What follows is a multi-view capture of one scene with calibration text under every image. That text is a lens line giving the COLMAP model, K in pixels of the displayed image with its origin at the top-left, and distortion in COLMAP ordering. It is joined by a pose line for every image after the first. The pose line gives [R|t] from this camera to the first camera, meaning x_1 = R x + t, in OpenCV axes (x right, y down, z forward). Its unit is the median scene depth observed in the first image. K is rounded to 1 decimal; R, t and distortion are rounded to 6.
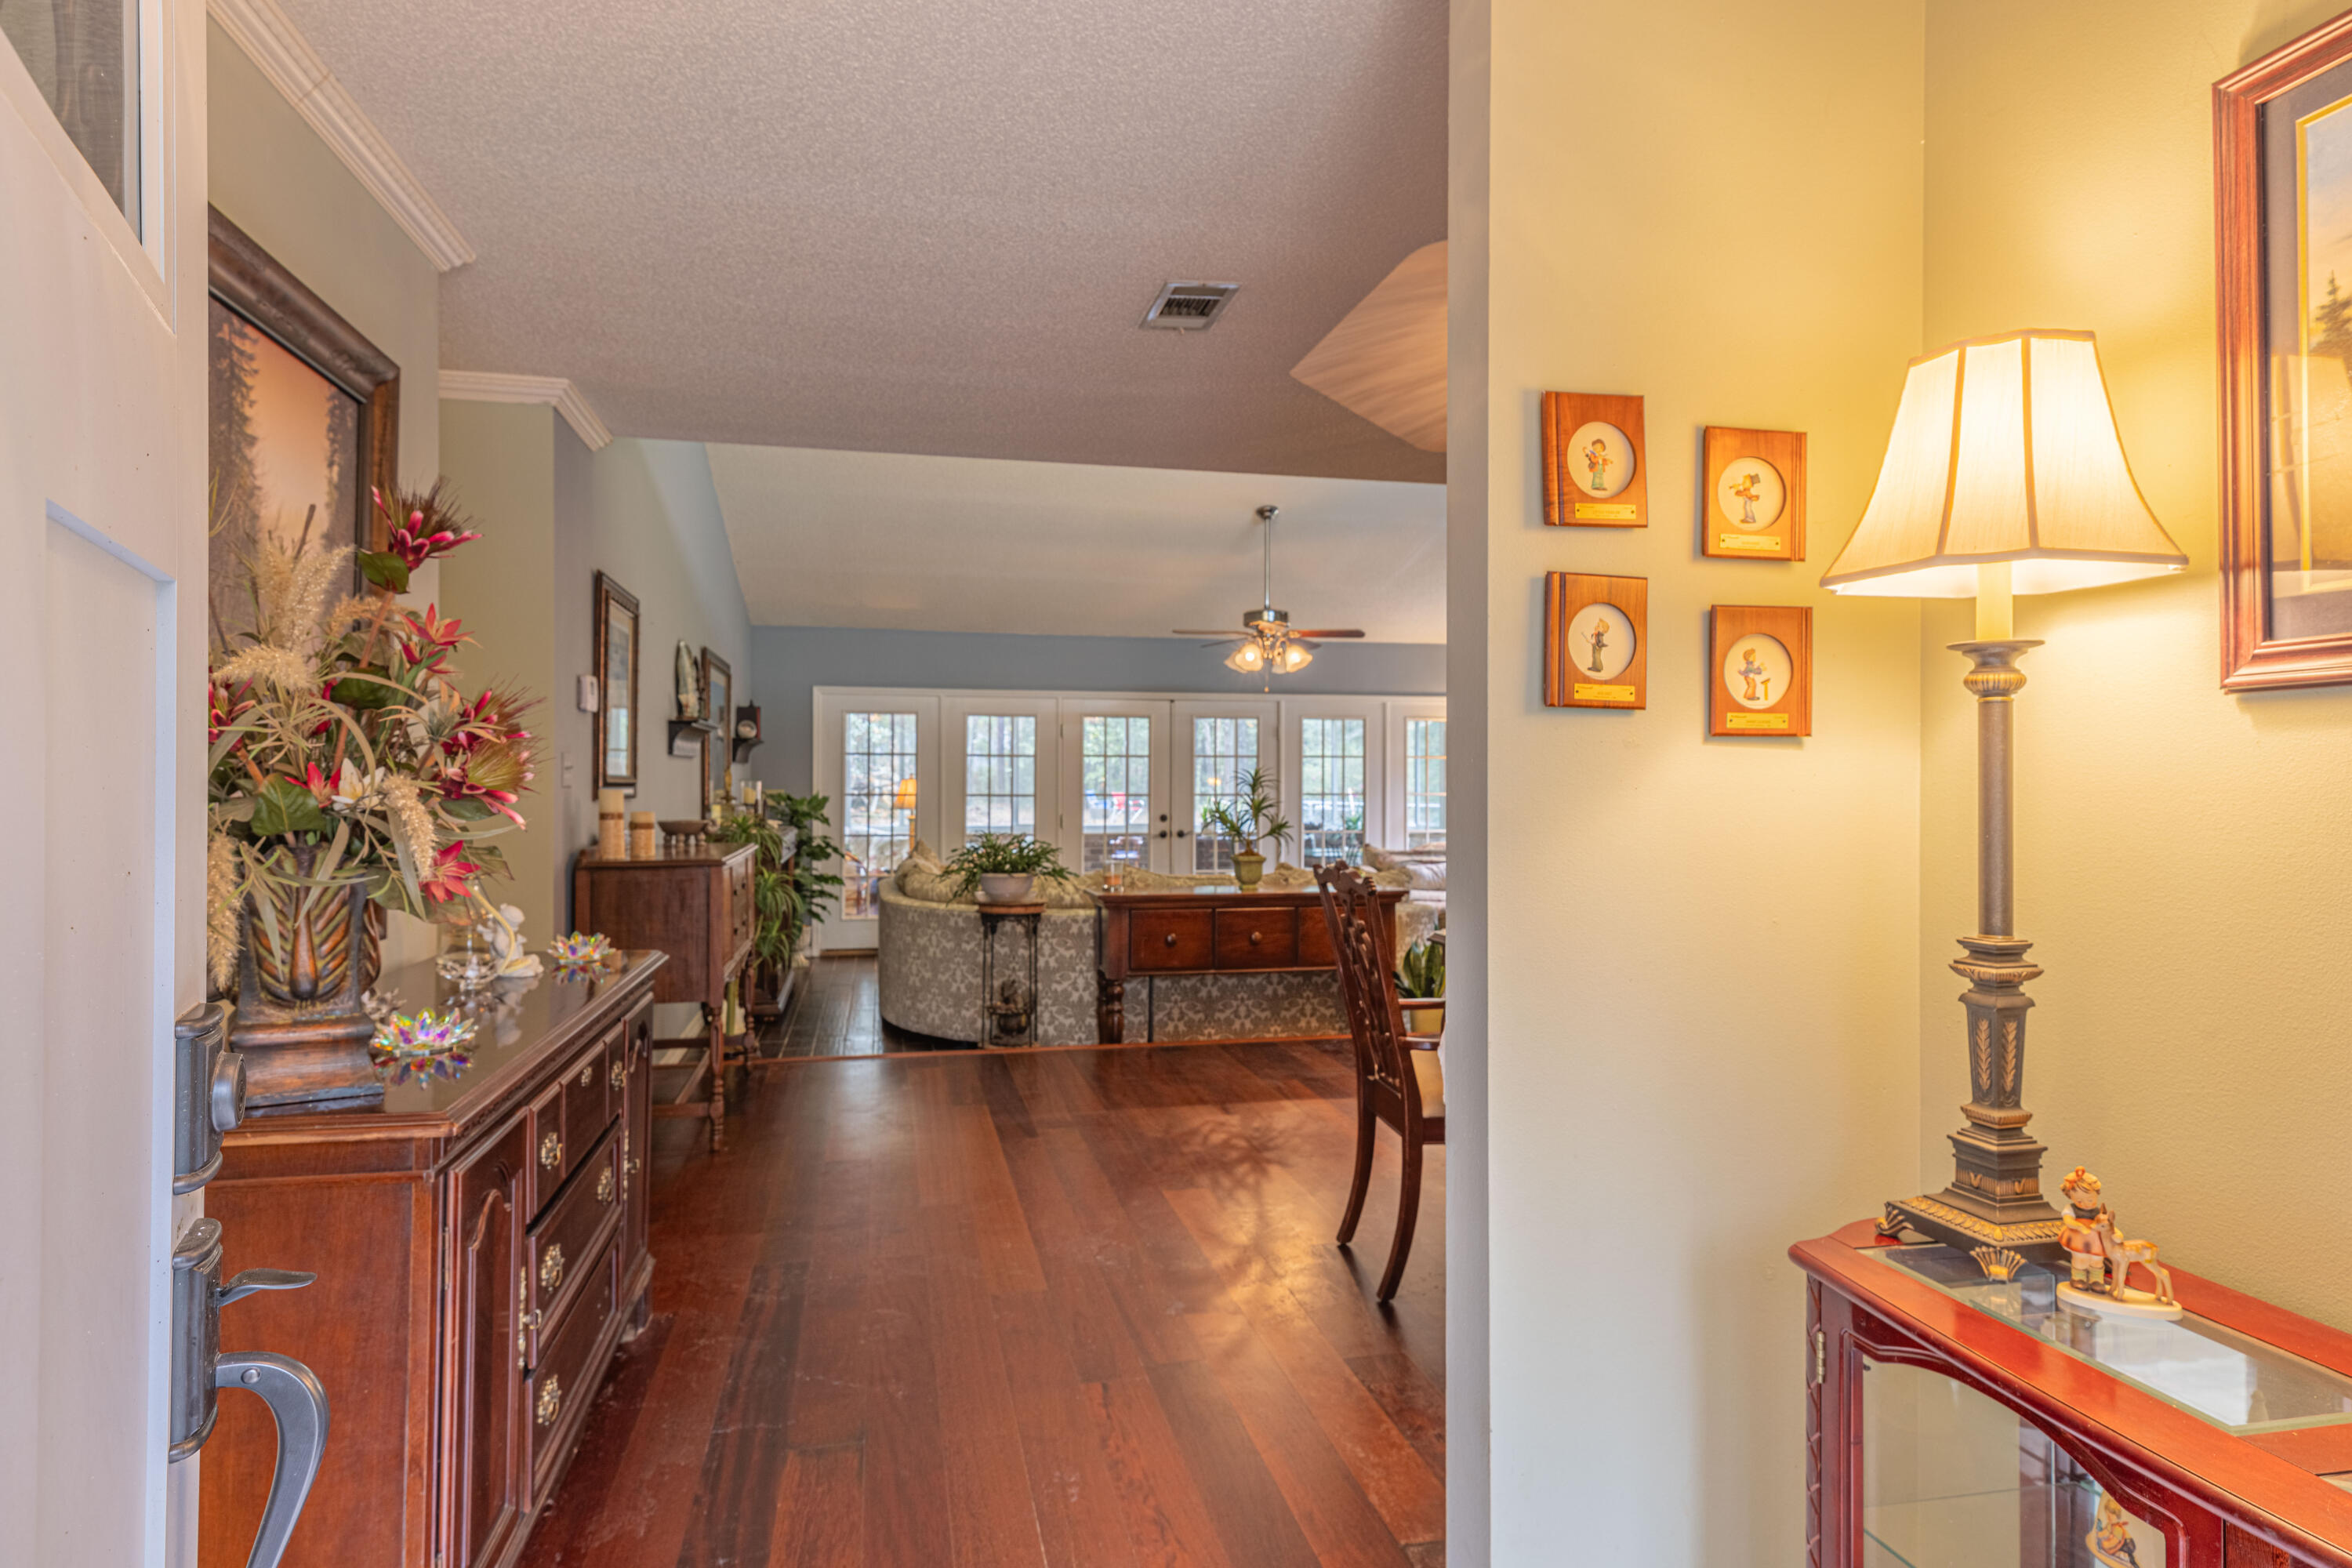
lens RADIAL K [[1282.3, 0, 1160.1], [0, 1282.3, 773.2], [0, 0, 1]] dist [0.000009, 0.001083]
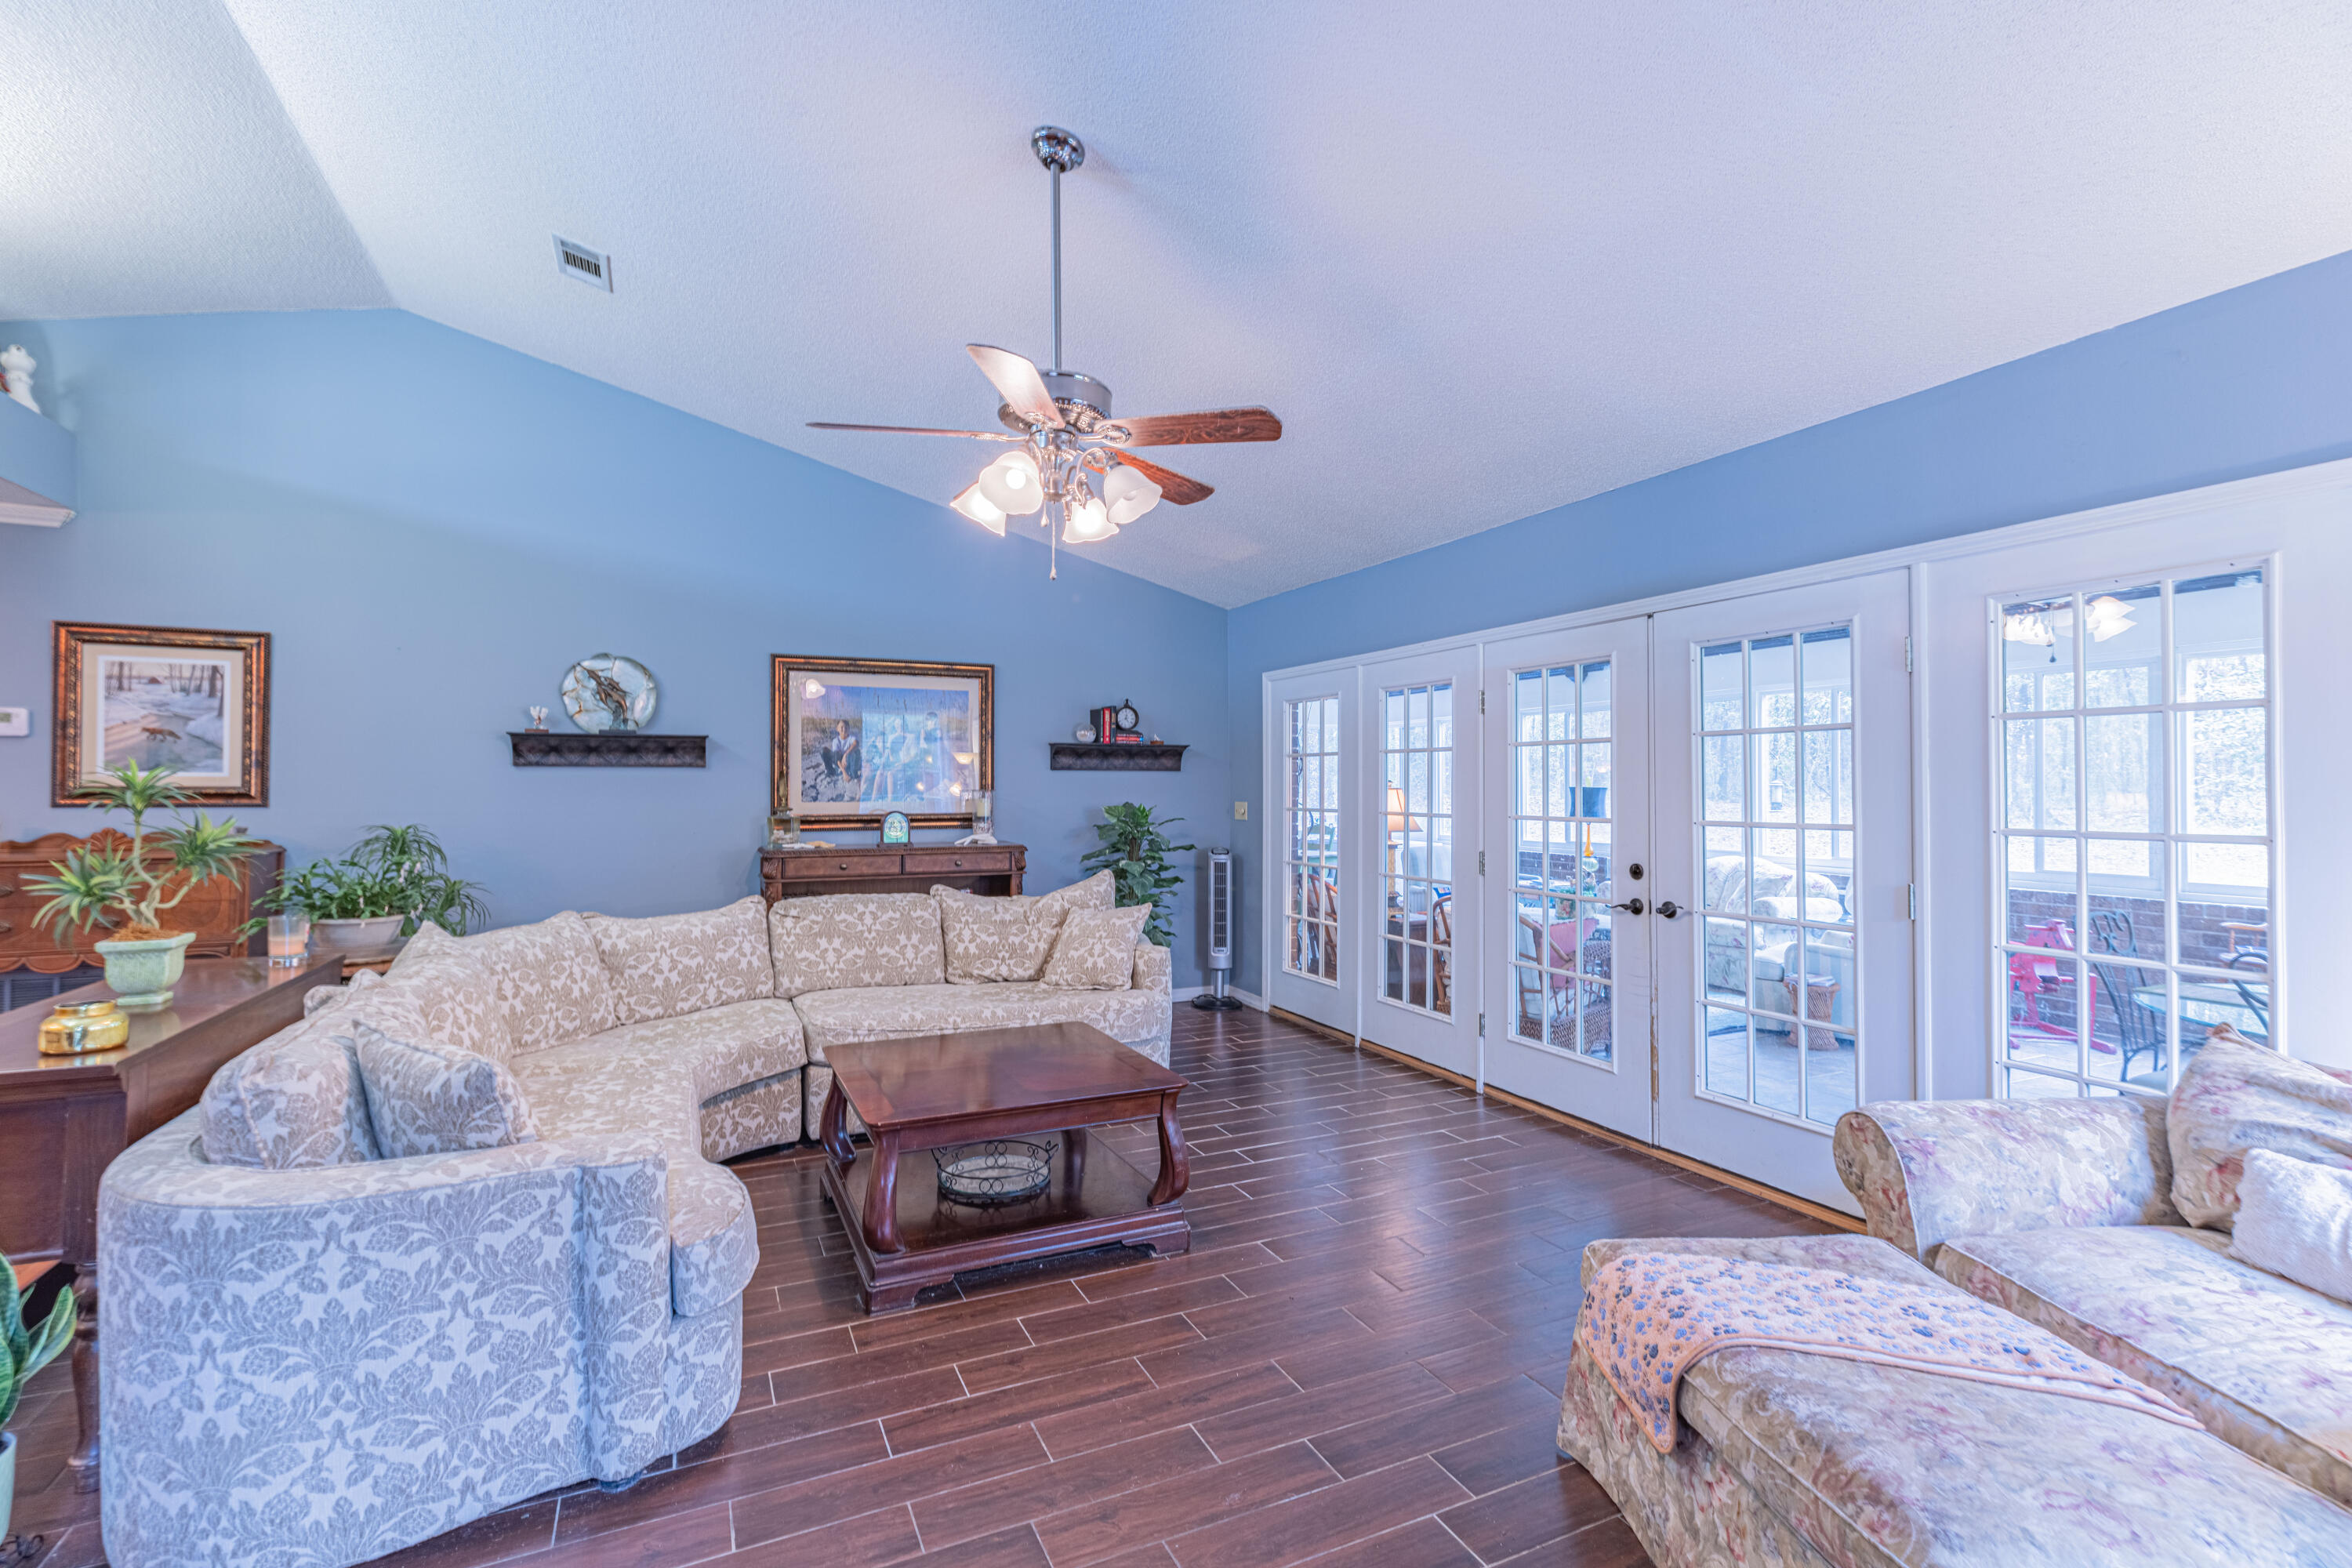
lens RADIAL K [[1052.2, 0, 1172.6], [0, 1052.2, 771.7], [0, 0, 1]] dist [0.004202, -0.000305]
pose [[0.220355, -0.017608, -0.975261, 0.597235], [0.005194, 0.999844, -0.016879, 0.007639], [0.975406, -0.001346, 0.220412, 1.322608]]
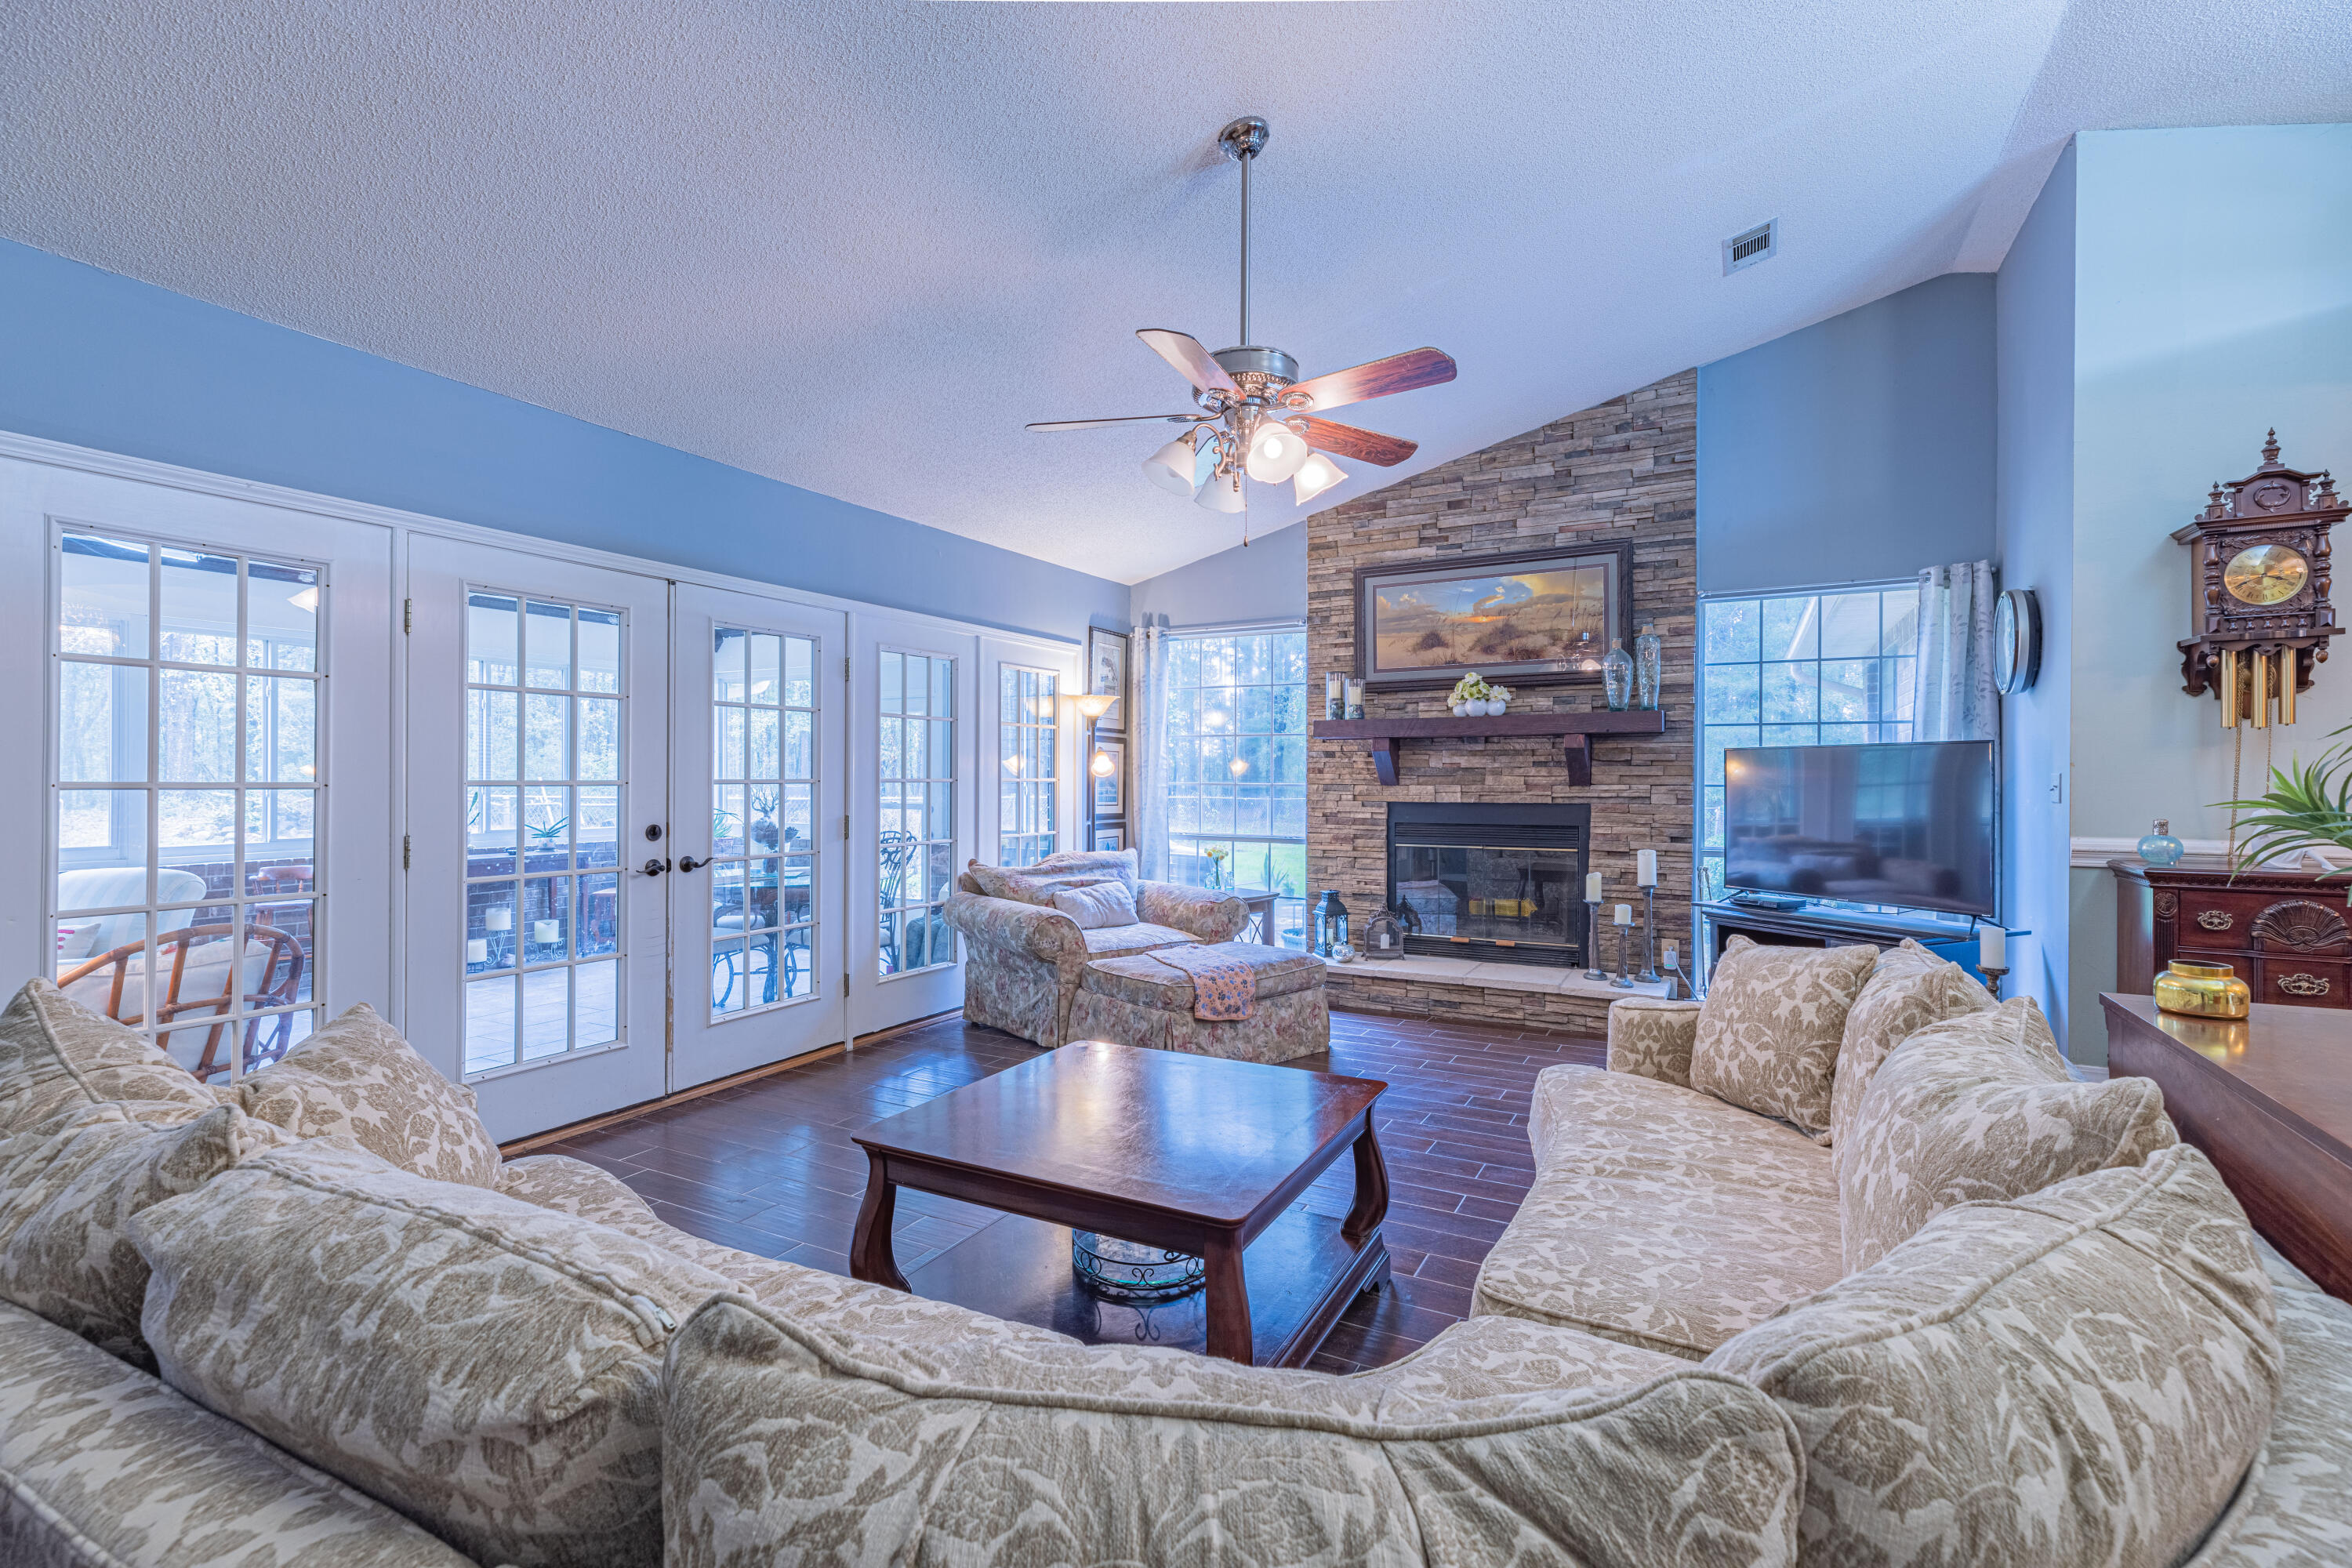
lens RADIAL K [[1052.2, 0, 1175.0], [0, 1052.2, 774.7], [0, 0, 1]] dist [0.004202, -0.000305]
pose [[0.654702, -0.000674, 0.755887, -0.284748], [-0.004016, 0.999982, 0.004370, 0.019793], [-0.755876, -0.005897, 0.654688, 1.067578]]
